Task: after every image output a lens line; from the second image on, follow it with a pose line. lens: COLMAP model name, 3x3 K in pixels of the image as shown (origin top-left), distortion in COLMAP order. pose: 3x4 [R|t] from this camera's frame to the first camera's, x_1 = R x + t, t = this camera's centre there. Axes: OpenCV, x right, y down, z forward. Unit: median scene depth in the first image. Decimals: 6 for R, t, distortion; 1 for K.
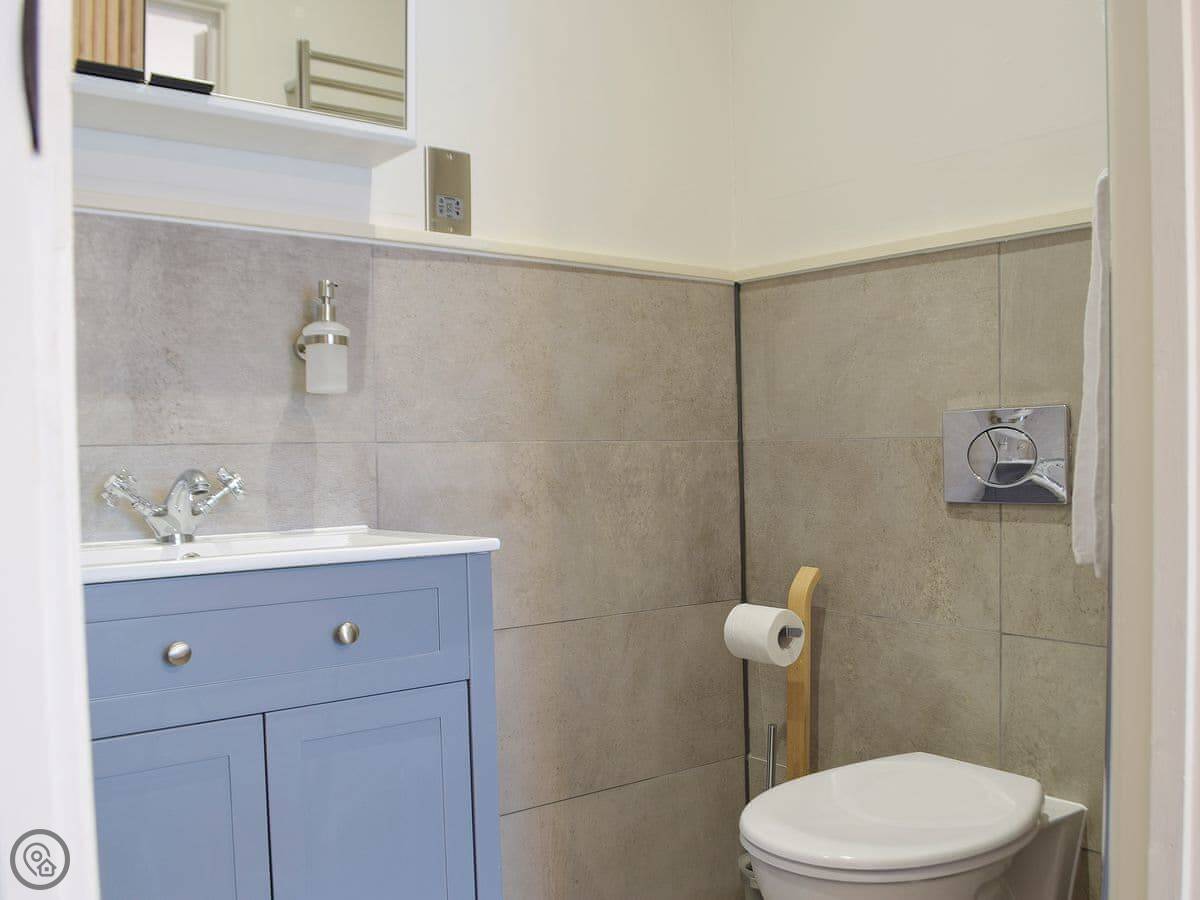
lens RADIAL K [[1091.4, 0, 600.0], [0, 1091.4, 450.0], [0, 0, 1]] dist [-0.062238, 0.003663]
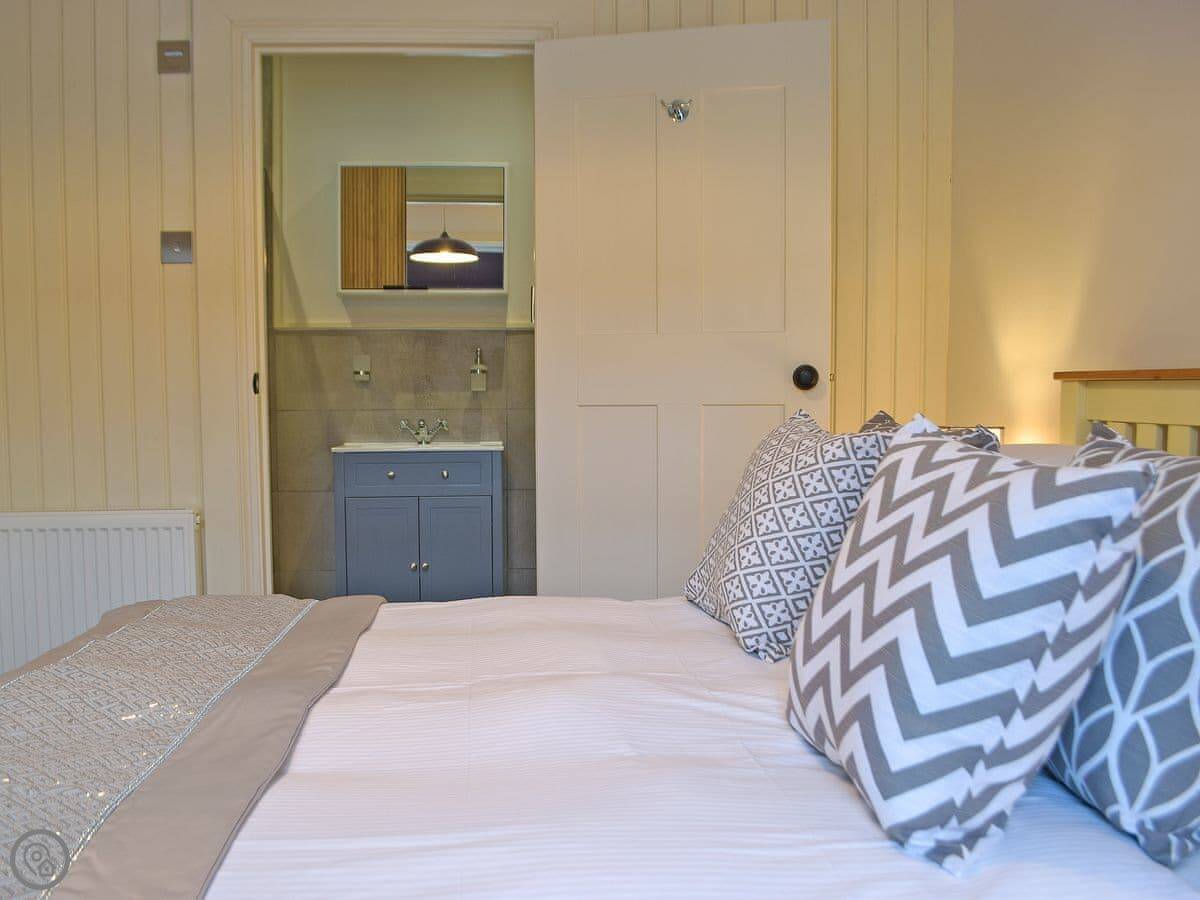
lens RADIAL K [[1091.4, 0, 600.0], [0, 1091.4, 450.0], [0, 0, 1]] dist [-0.062238, 0.003663]
pose [[0.836867, 0.051487, -0.544979, 1.541253], [-0.013477, 0.997203, 0.073516, -0.114809], [0.547240, -0.054178, 0.835221, -1.142022]]
